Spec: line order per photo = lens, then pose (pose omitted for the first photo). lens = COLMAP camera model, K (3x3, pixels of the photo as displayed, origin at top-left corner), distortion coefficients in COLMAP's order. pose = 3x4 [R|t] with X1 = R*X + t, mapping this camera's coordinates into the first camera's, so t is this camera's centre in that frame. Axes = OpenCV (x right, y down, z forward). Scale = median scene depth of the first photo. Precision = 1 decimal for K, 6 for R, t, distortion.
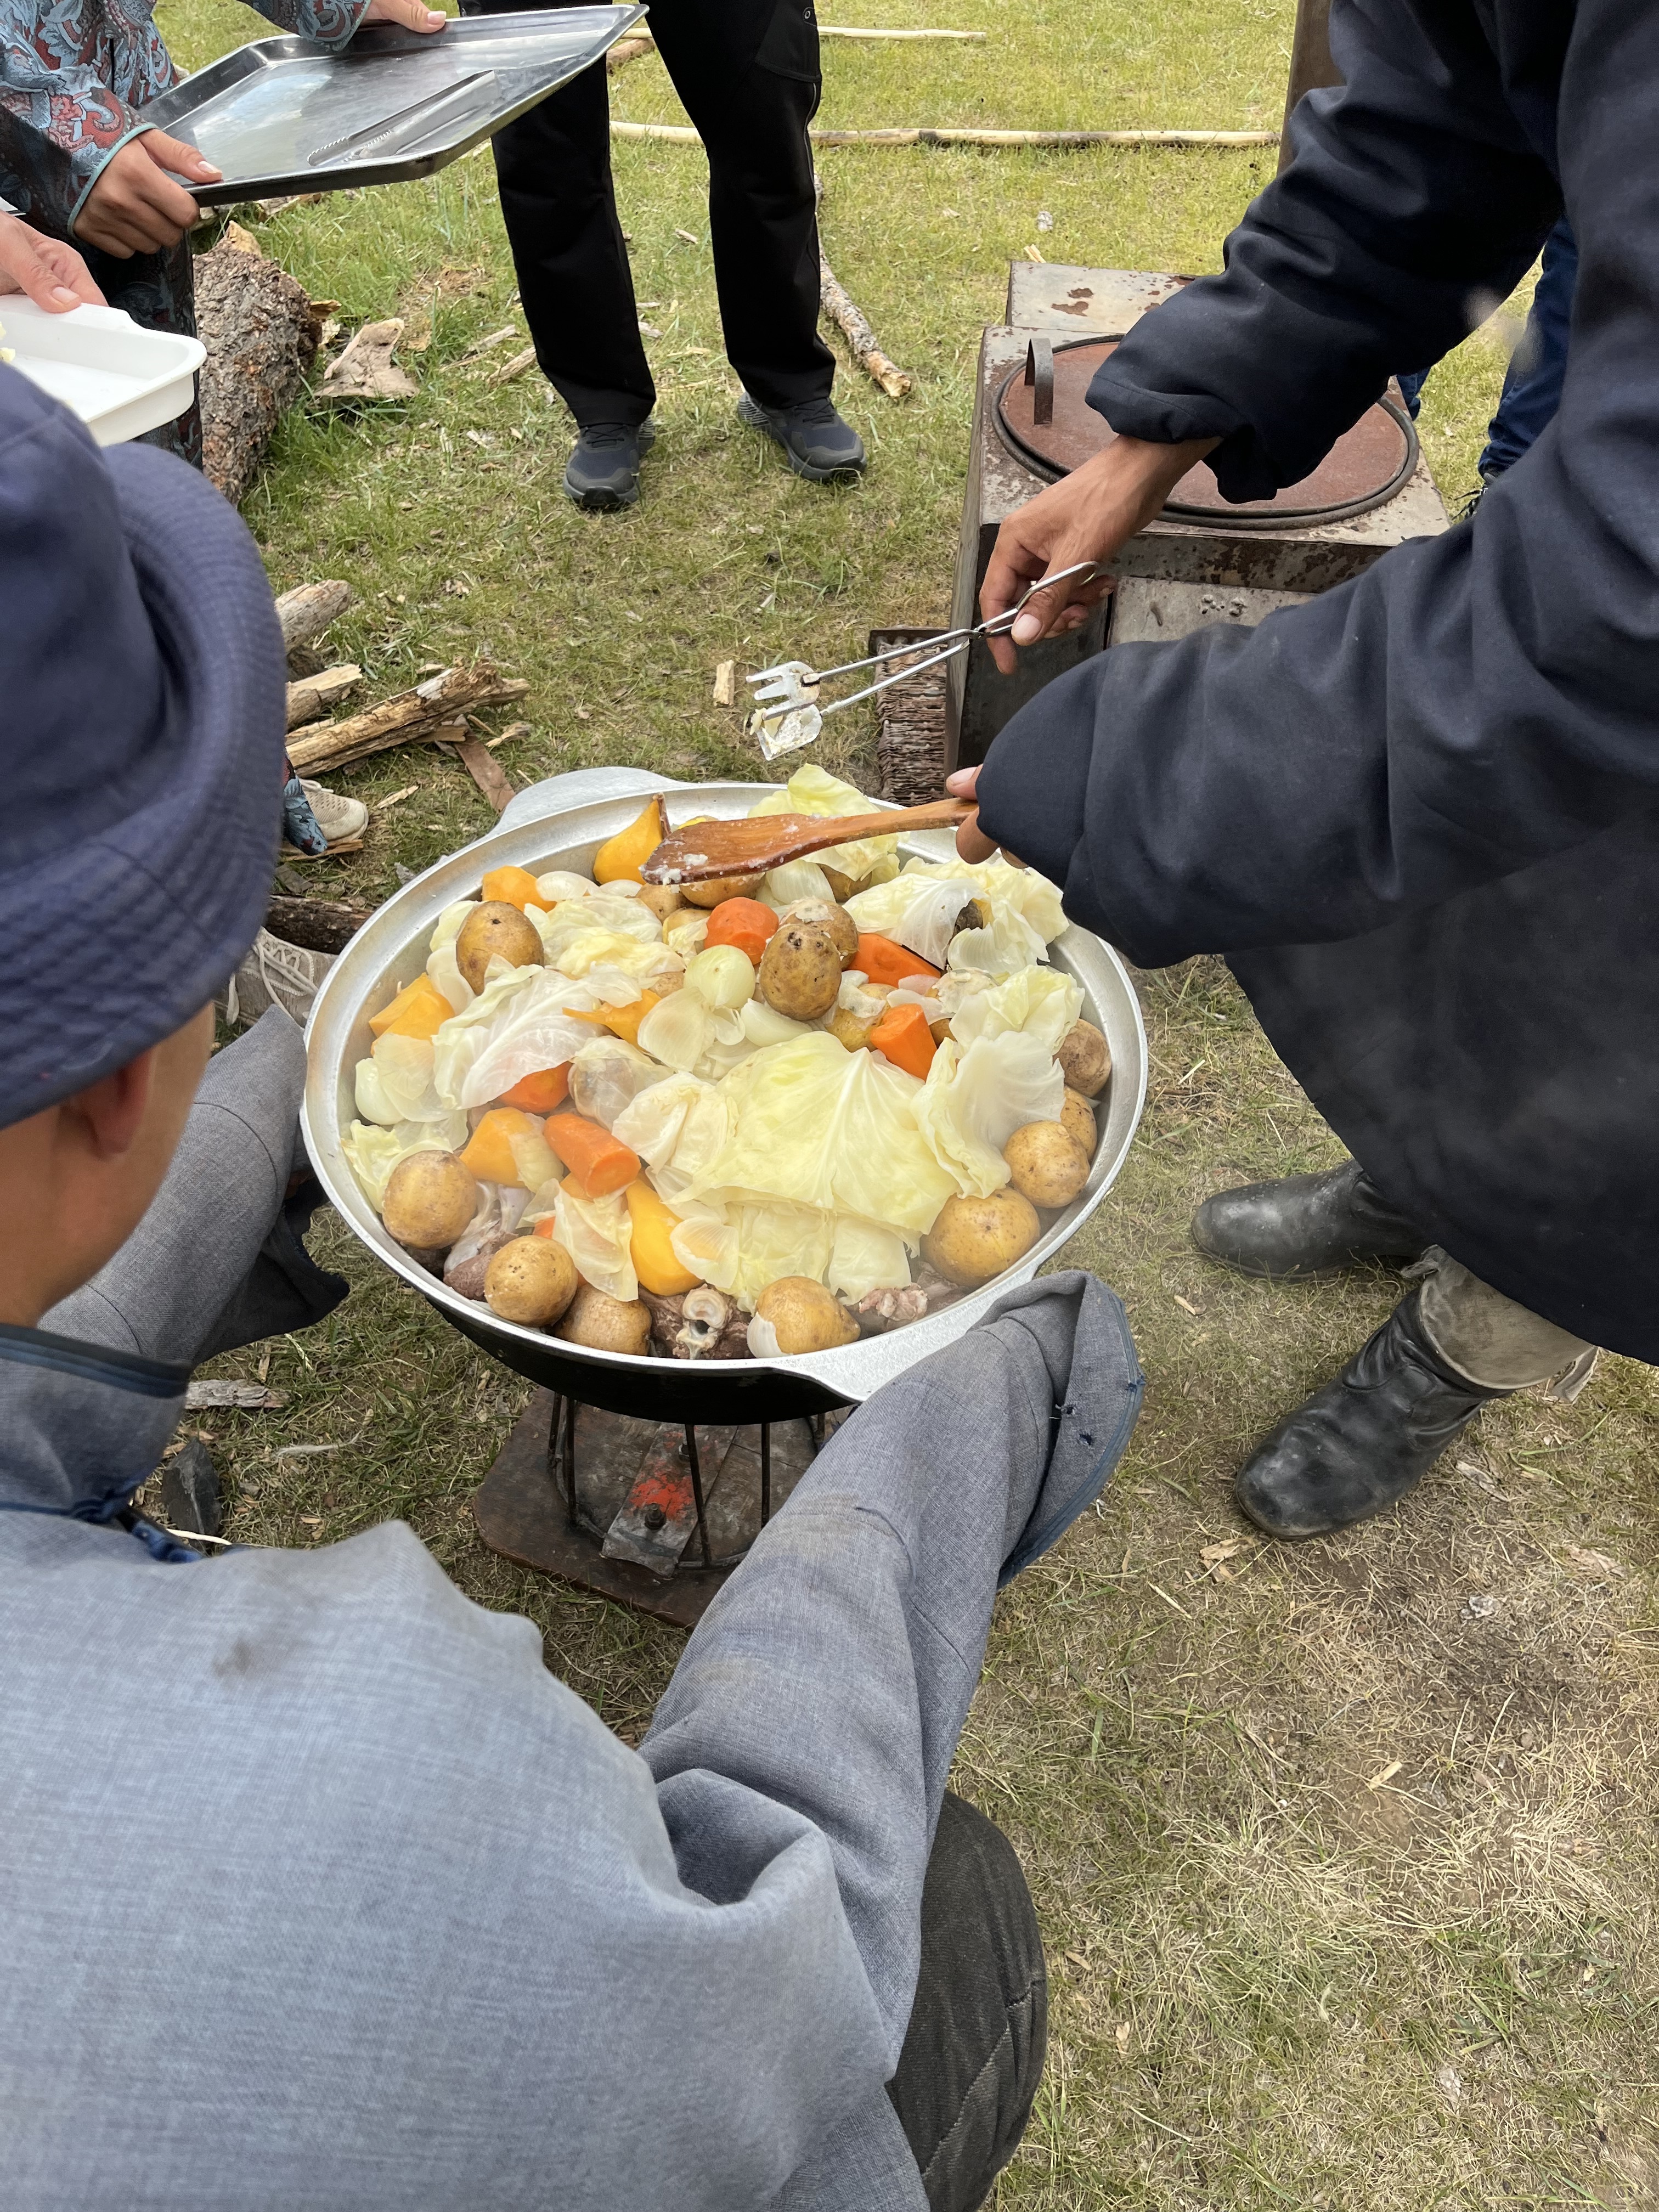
lens RADIAL K [[1645.3, 0, 859.0], [0, 1645.3, 1061.2], [0, 0, 1]] dist [0.050462, -0.082013]
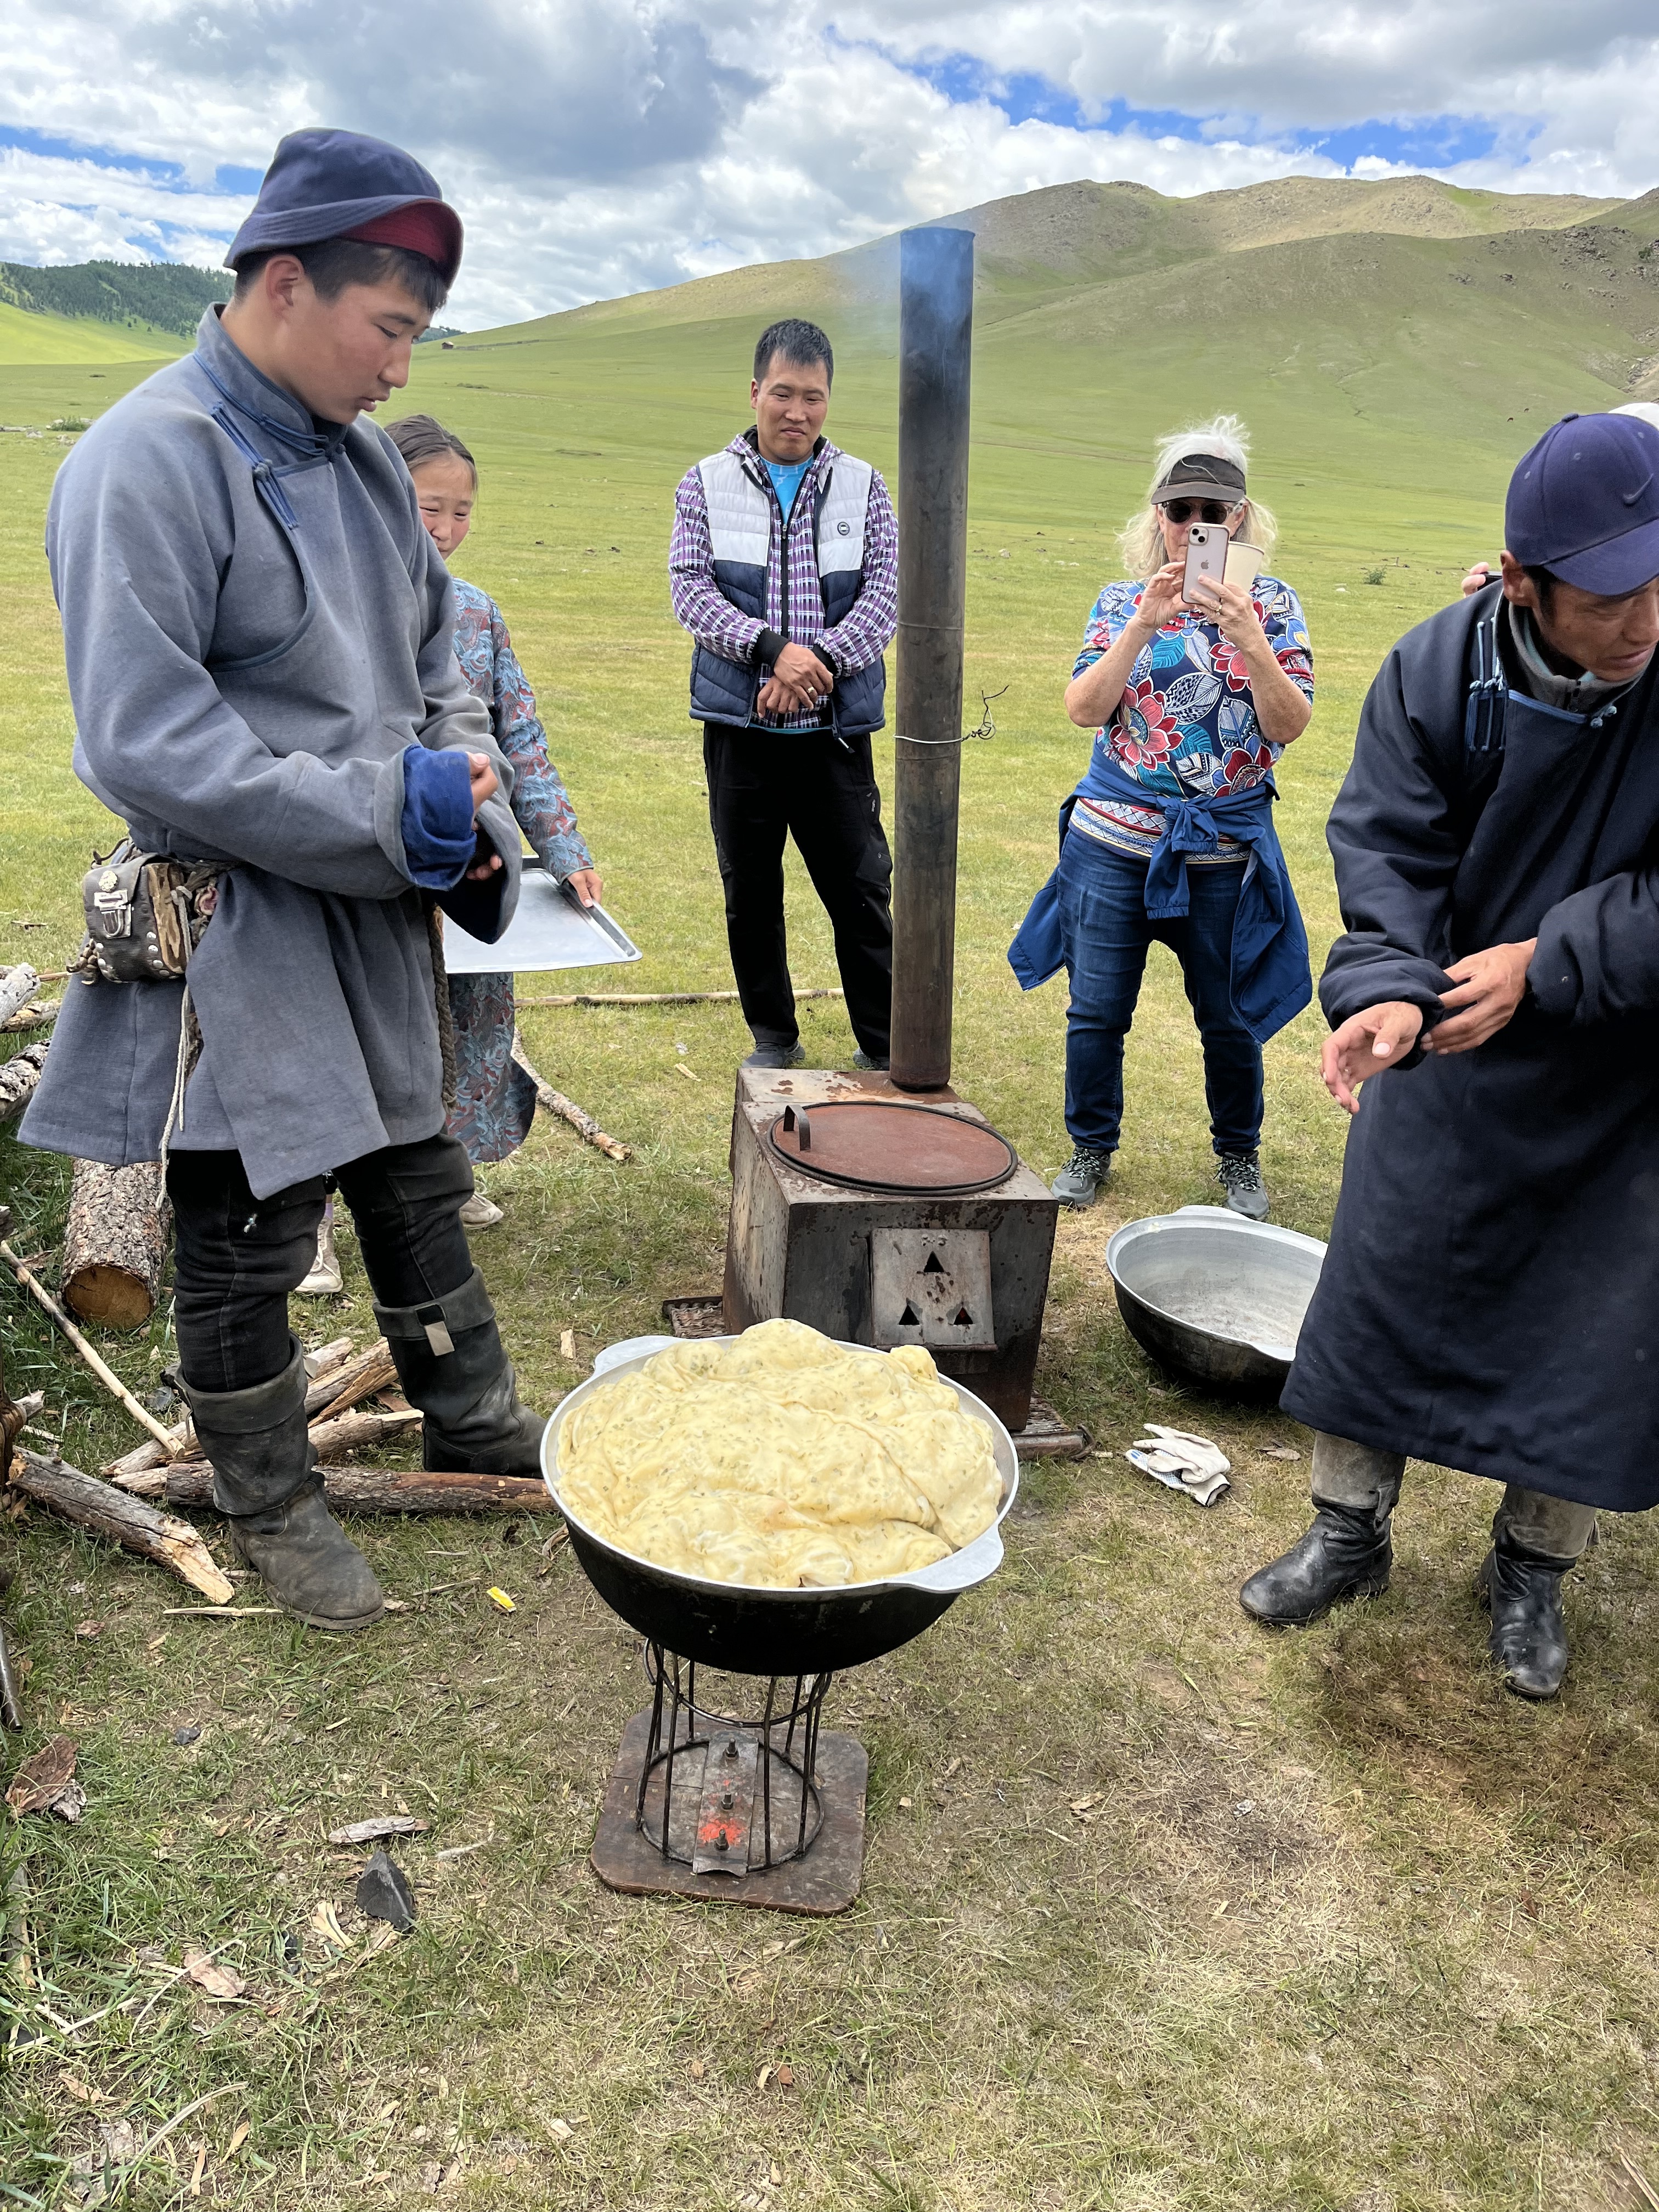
lens RADIAL K [[1683.0, 0, 821.8], [0, 1683.0, 1107.7], [0, 0, 1]] dist [0.079259, -0.091669]
pose [[0.953815, -0.052967, 0.295689, -0.318447], [0.173530, 0.900633, -0.398431, 0.217688], [-0.245204, 0.431341, 0.868228, -0.421866]]
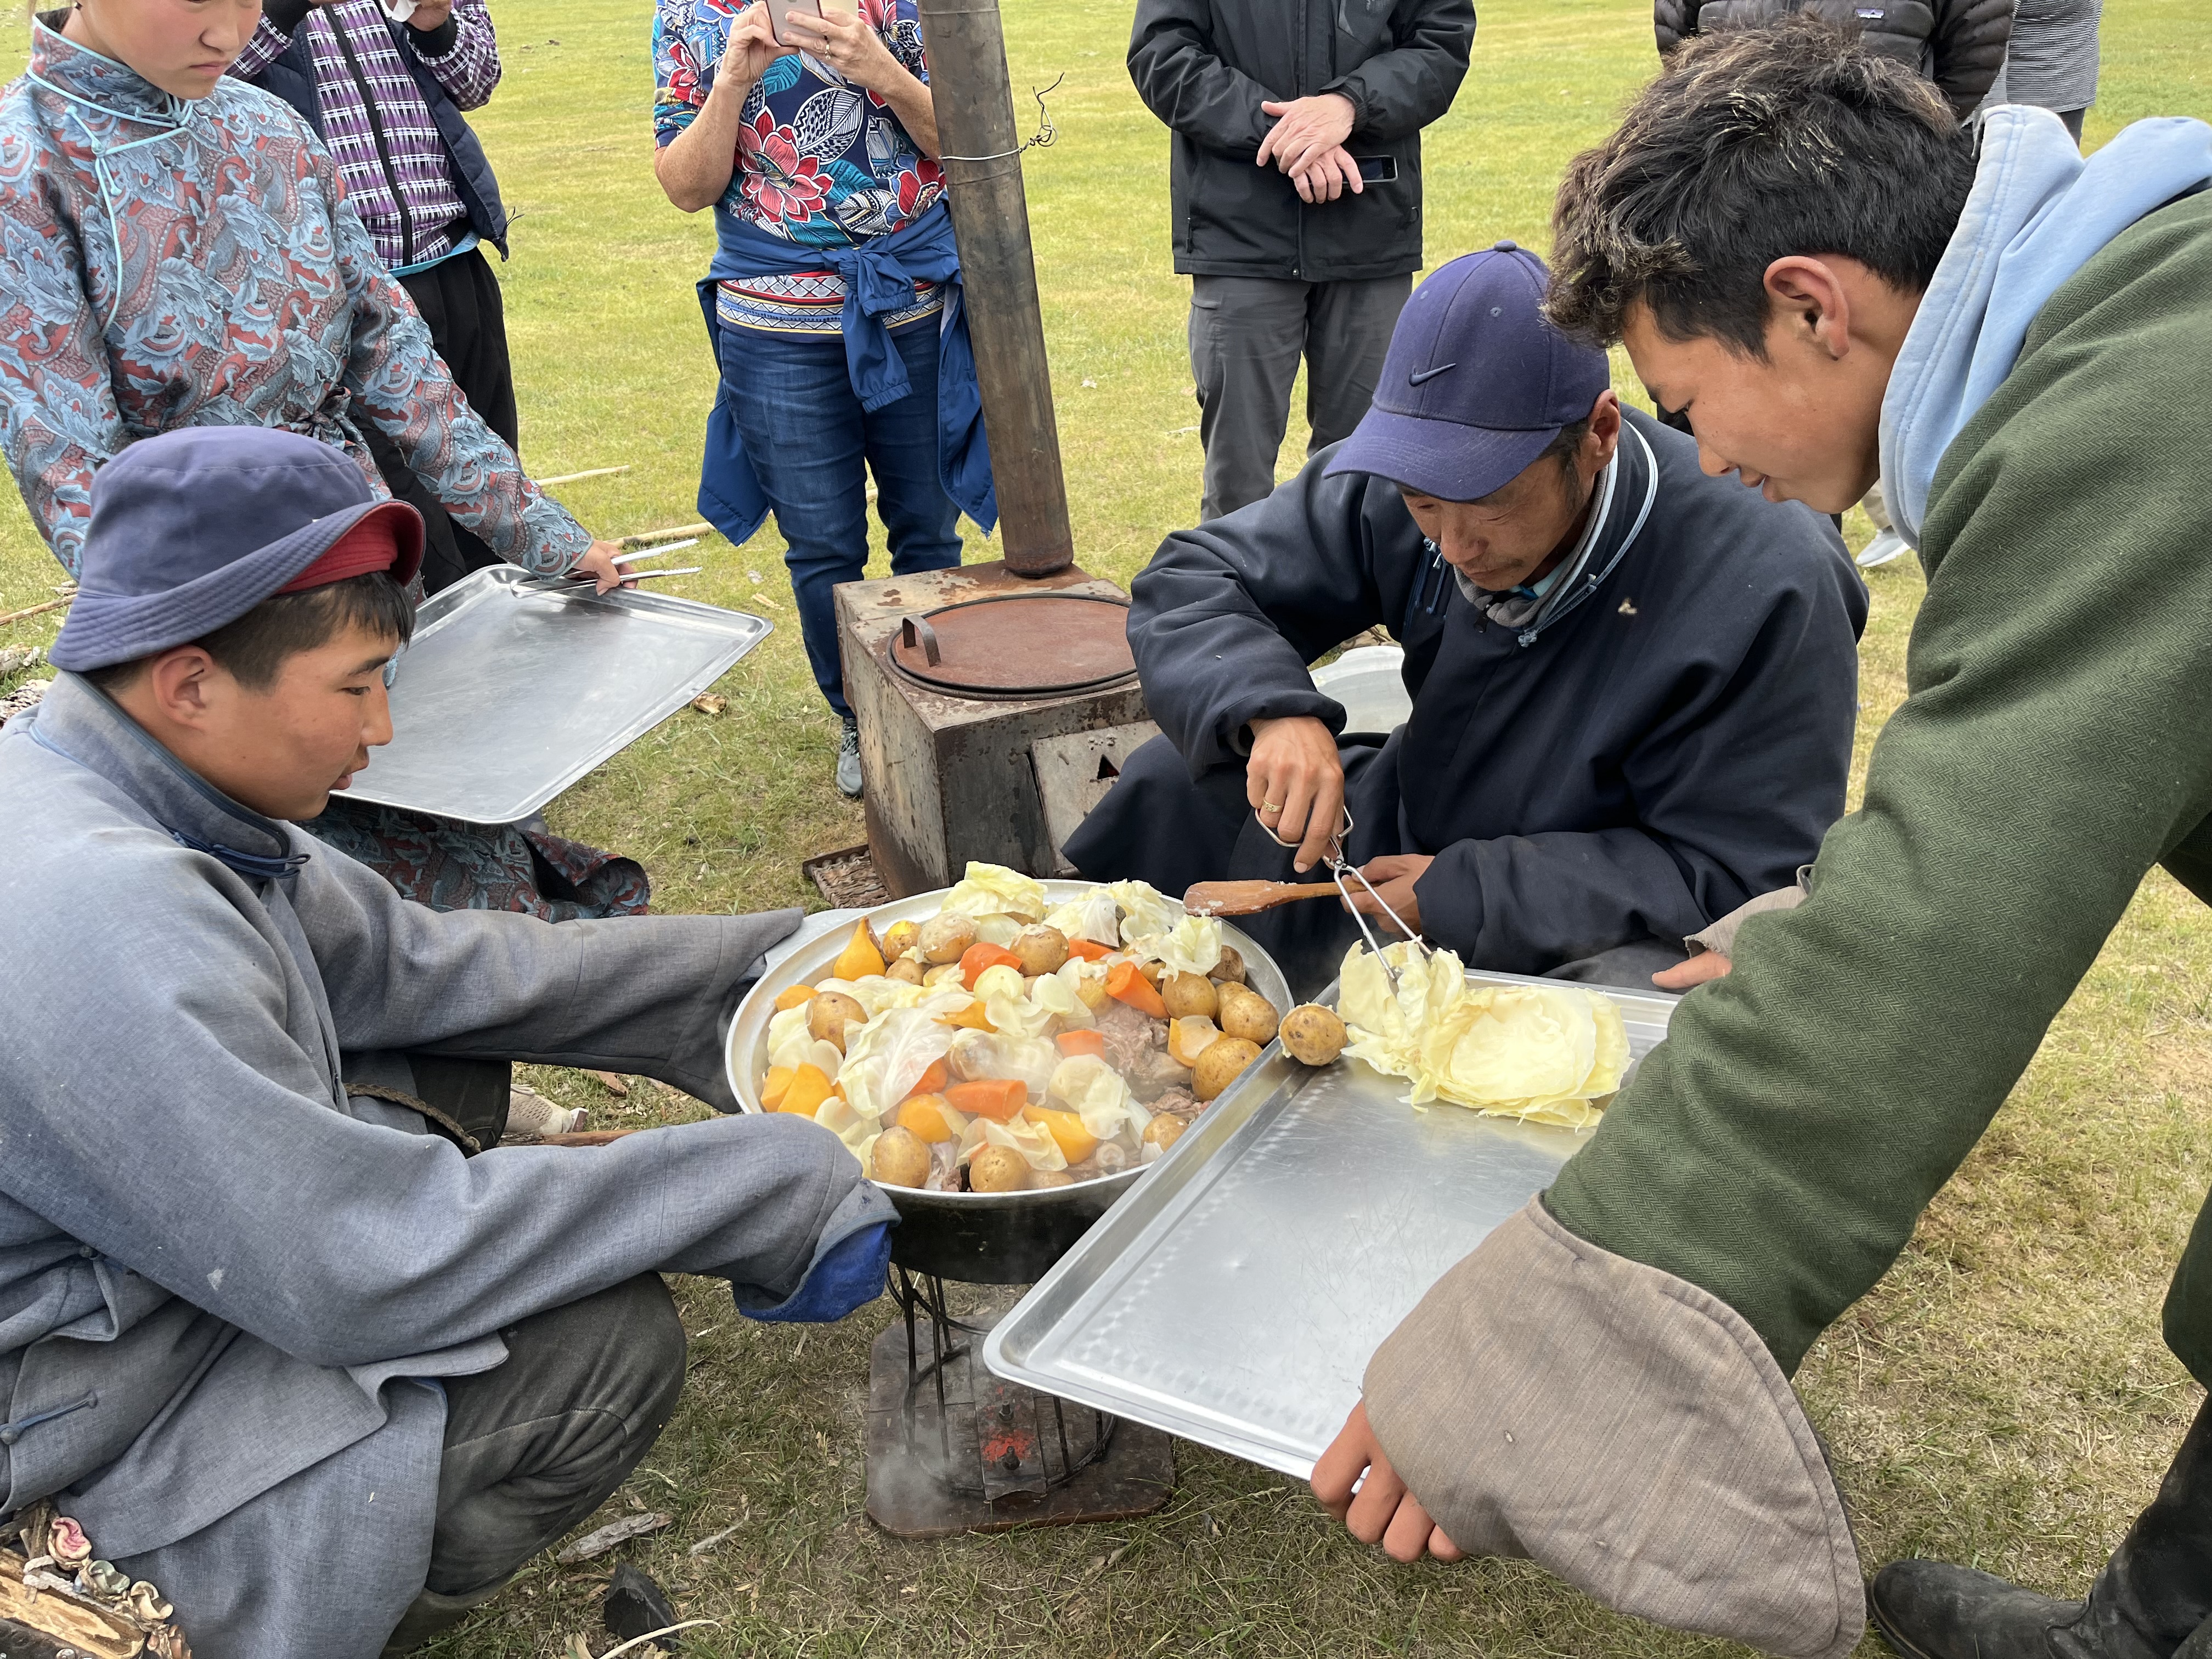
lens RADIAL K [[1645.3, 0, 1094.3], [0, 1645.3, 839.1], [0, 0, 1]] dist [0.050462, -0.082013]
pose [[0.886172, -0.267609, 0.378265, -0.299174], [0.372676, 0.896746, -0.238662, 0.122742], [-0.275339, 0.352466, 0.894403, -0.226957]]
